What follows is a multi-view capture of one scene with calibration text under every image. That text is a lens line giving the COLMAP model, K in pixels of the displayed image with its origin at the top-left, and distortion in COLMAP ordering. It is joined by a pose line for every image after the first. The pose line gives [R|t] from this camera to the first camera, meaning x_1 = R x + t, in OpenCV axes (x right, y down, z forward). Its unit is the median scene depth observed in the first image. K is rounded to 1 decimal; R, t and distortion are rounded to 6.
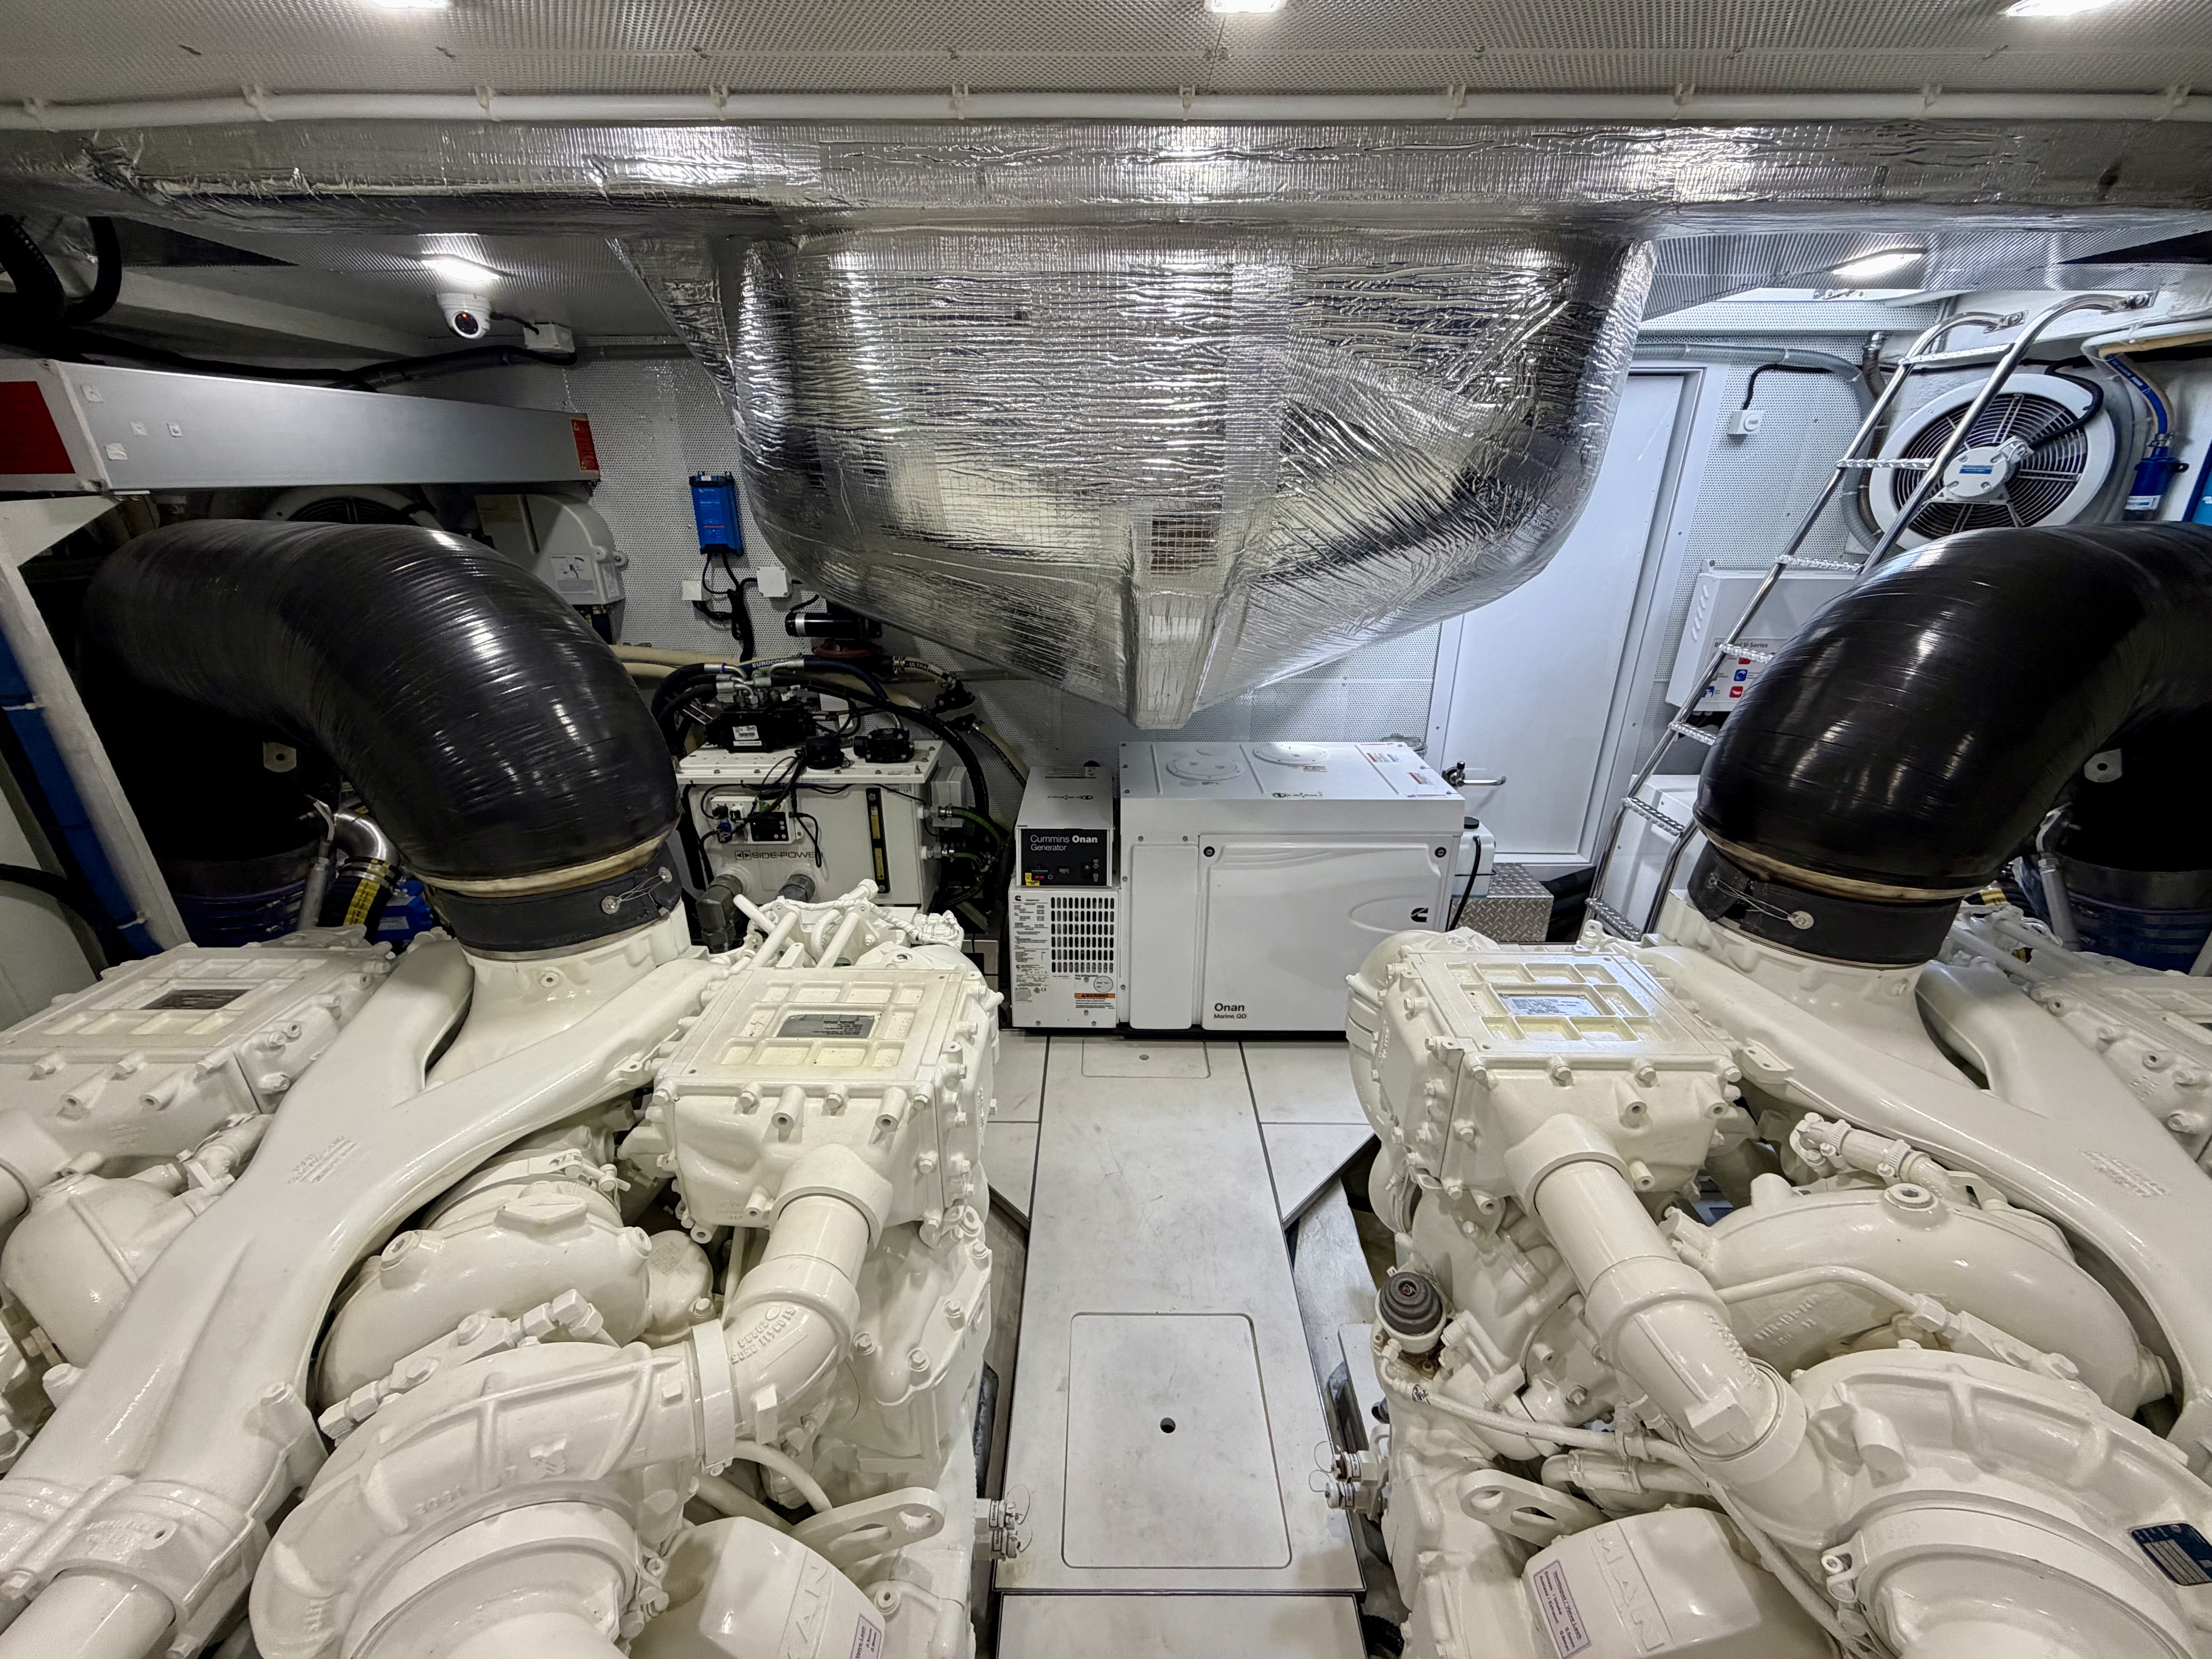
lens RADIAL K [[882.0, 0, 1099.2], [0, 882.0, 829.2], [0, 0, 1]] dist [-0.000593, 0.000205]
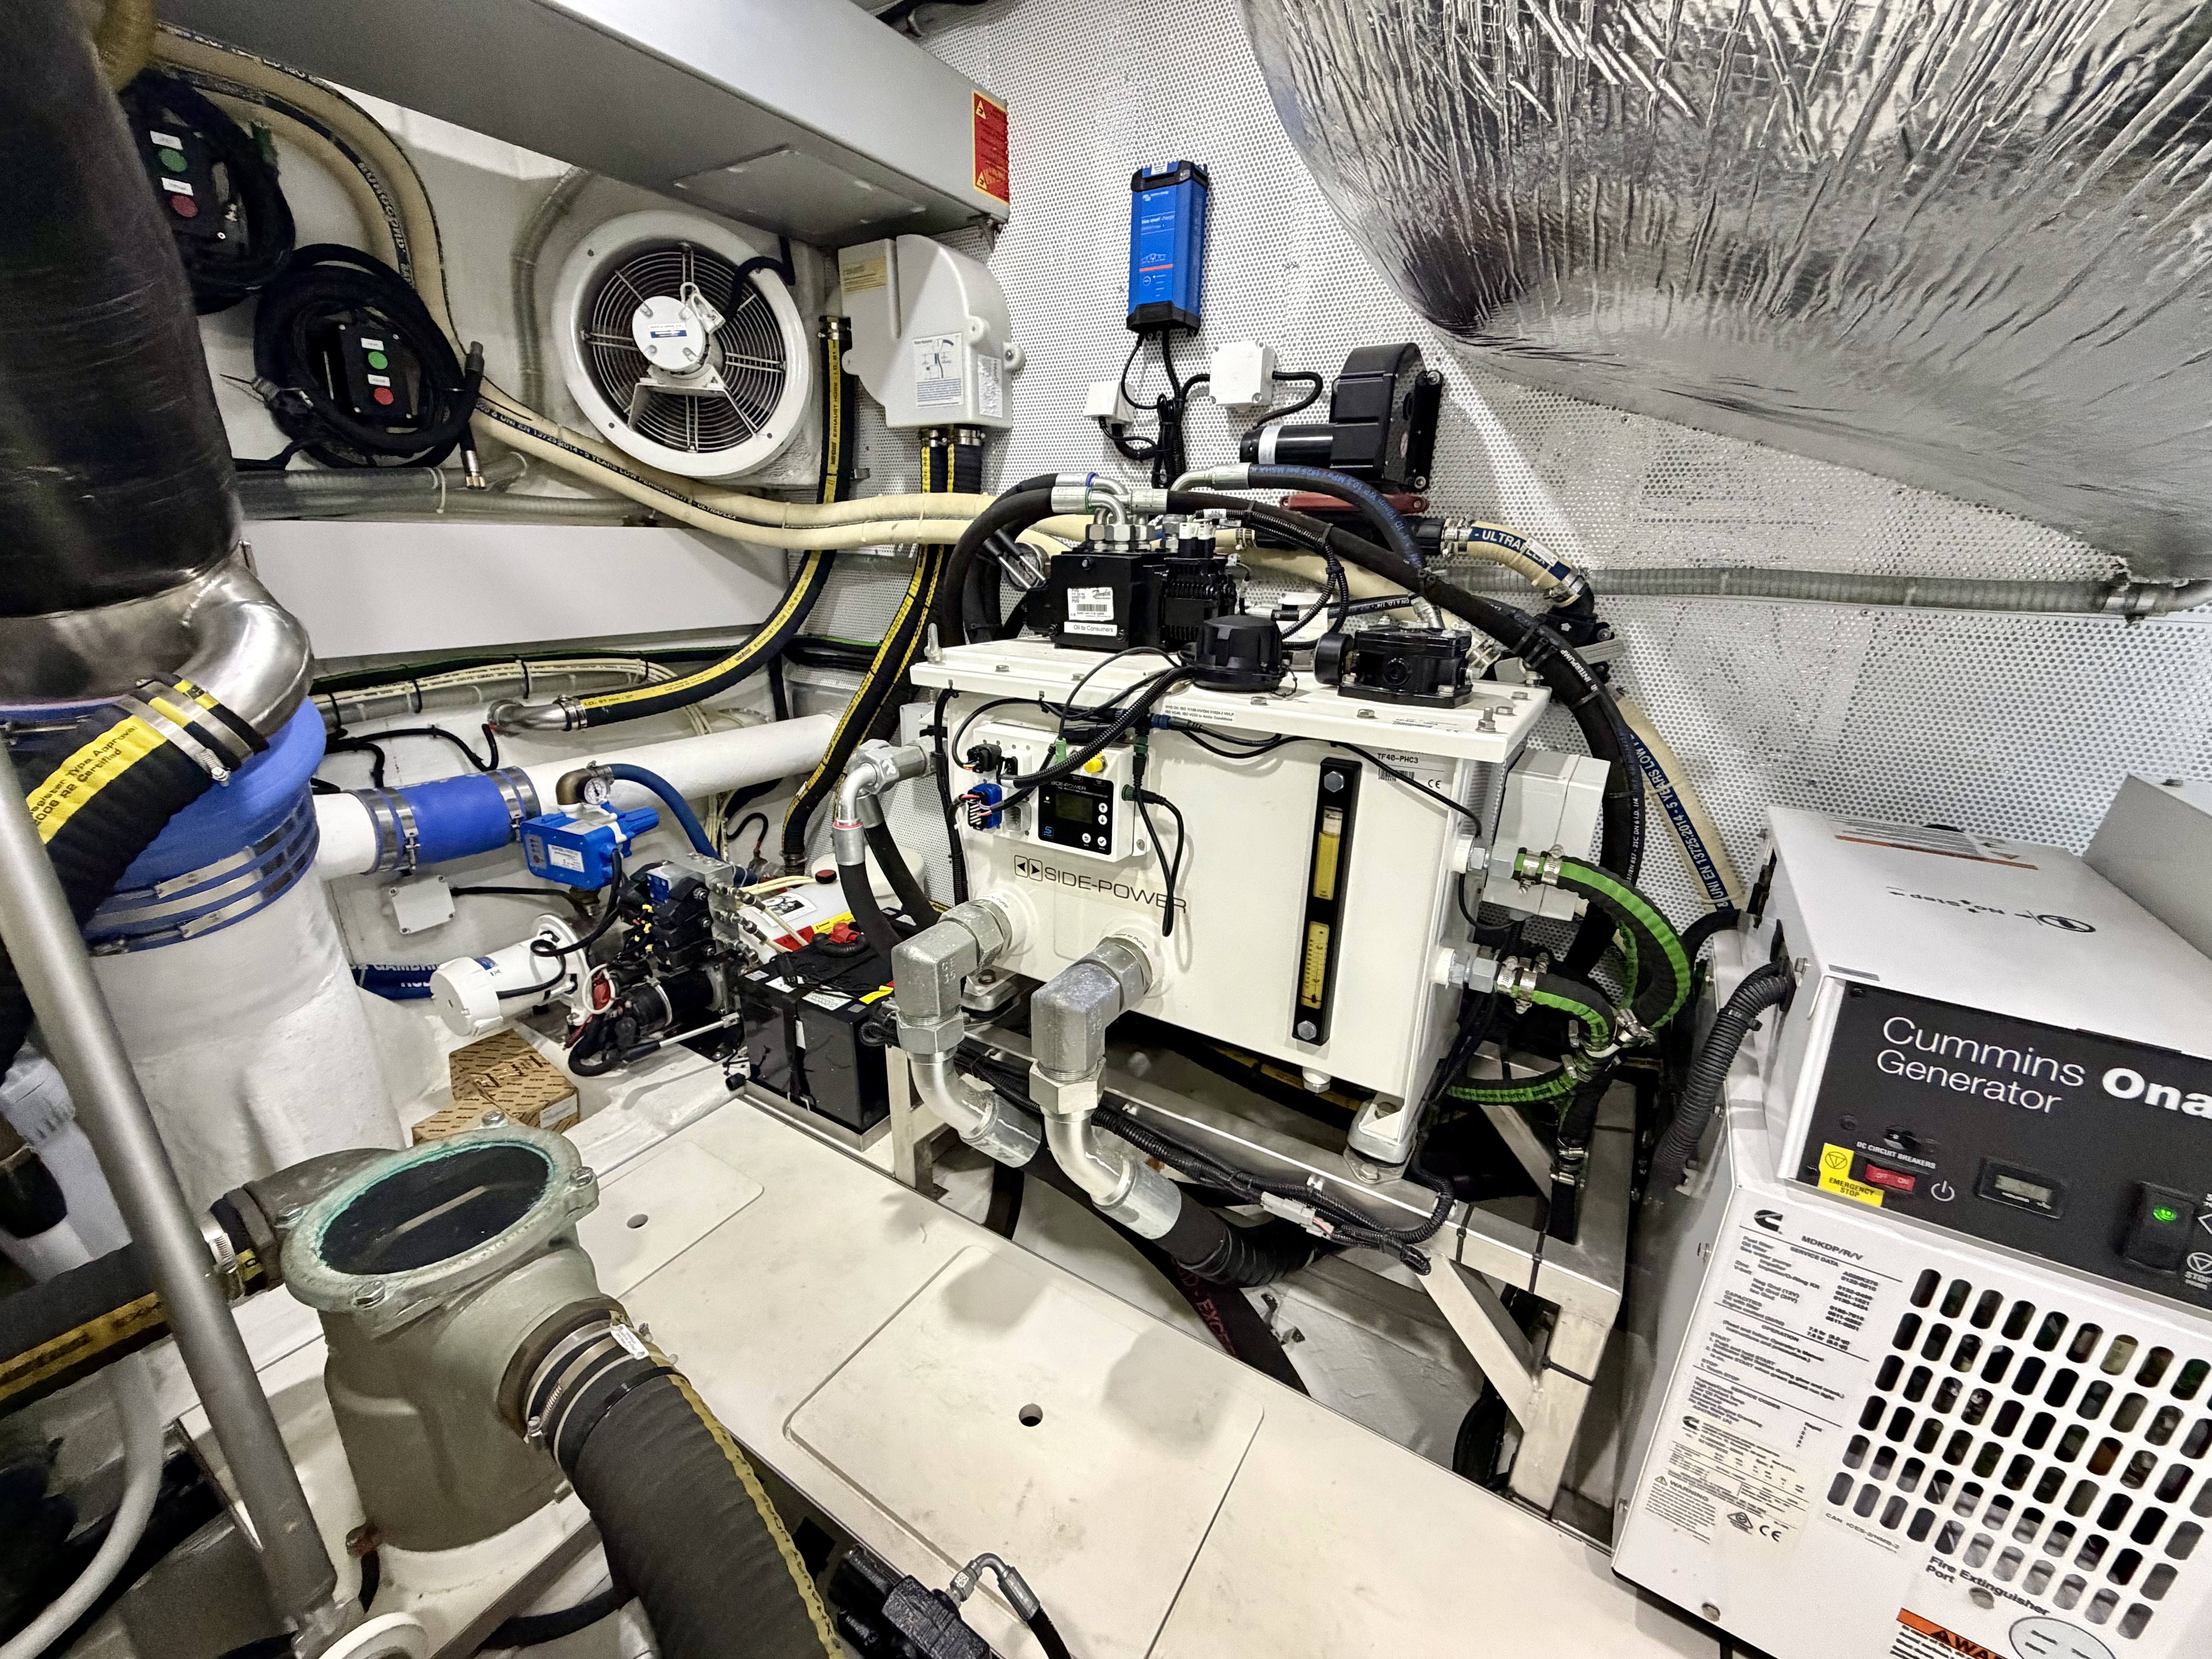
lens RADIAL K [[882.0, 0, 1099.2], [0, 882.0, 829.2], [0, 0, 1]] dist [-0.000593, 0.000205]
pose [[0.849636, 0.185121, -0.493811, -0.151917], [-0.219642, 0.975504, -0.012209, 0.007545], [0.479454, 0.118835, 0.869484, 0.619660]]
